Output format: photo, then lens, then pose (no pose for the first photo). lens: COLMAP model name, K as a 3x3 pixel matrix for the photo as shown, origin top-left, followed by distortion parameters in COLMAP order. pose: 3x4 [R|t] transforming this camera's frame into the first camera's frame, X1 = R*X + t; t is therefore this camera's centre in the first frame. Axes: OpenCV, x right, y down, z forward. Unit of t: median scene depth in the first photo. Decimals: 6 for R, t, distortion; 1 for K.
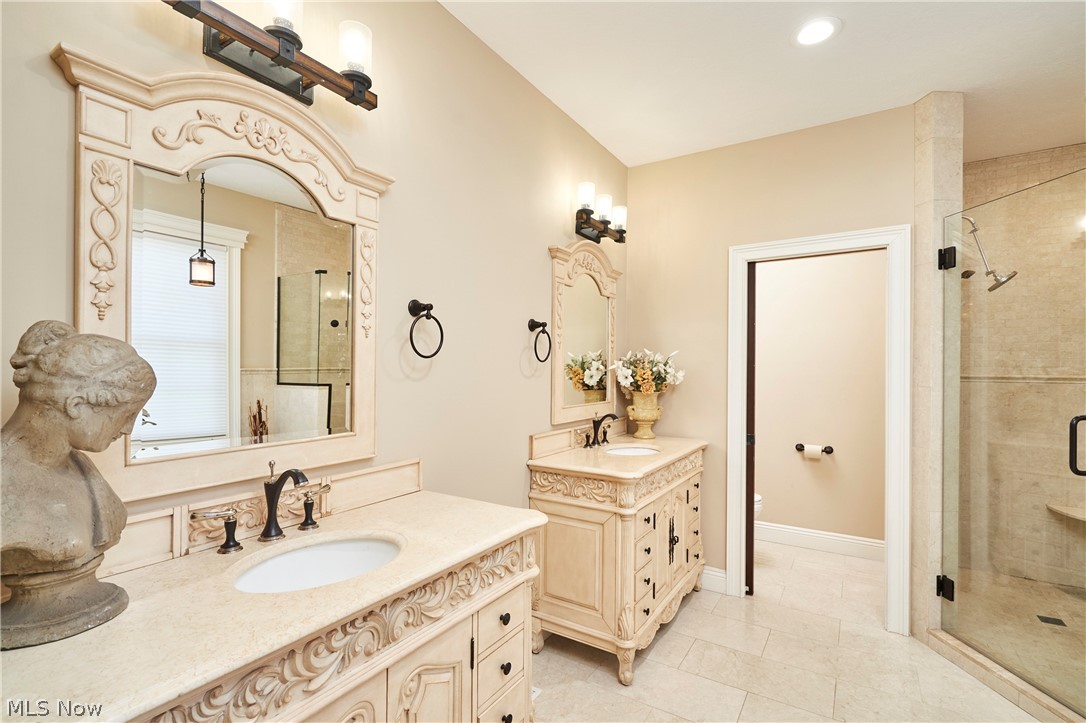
lens RADIAL K [[505.0, 0, 542.7], [0, 505.0, 364.0], [0, 0, 1]] dist [0.001786, -0.000231]
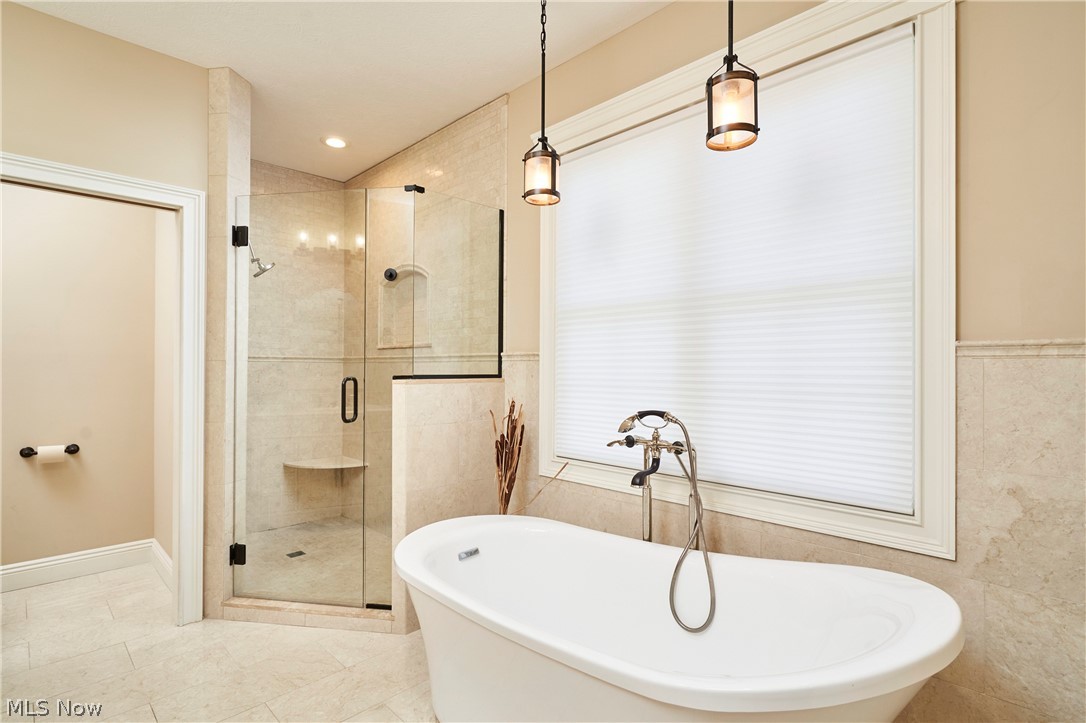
lens RADIAL K [[530.3, 0, 543.4], [0, 530.3, 363.5], [0, 0, 1]] dist [-0.002703, 0.000044]
pose [[0.218860, 0.001194, 0.975755, -0.117202], [-0.005684, 0.999984, 0.000051, 0.046346], [-0.975740, -0.005557, 0.218864, 0.147938]]
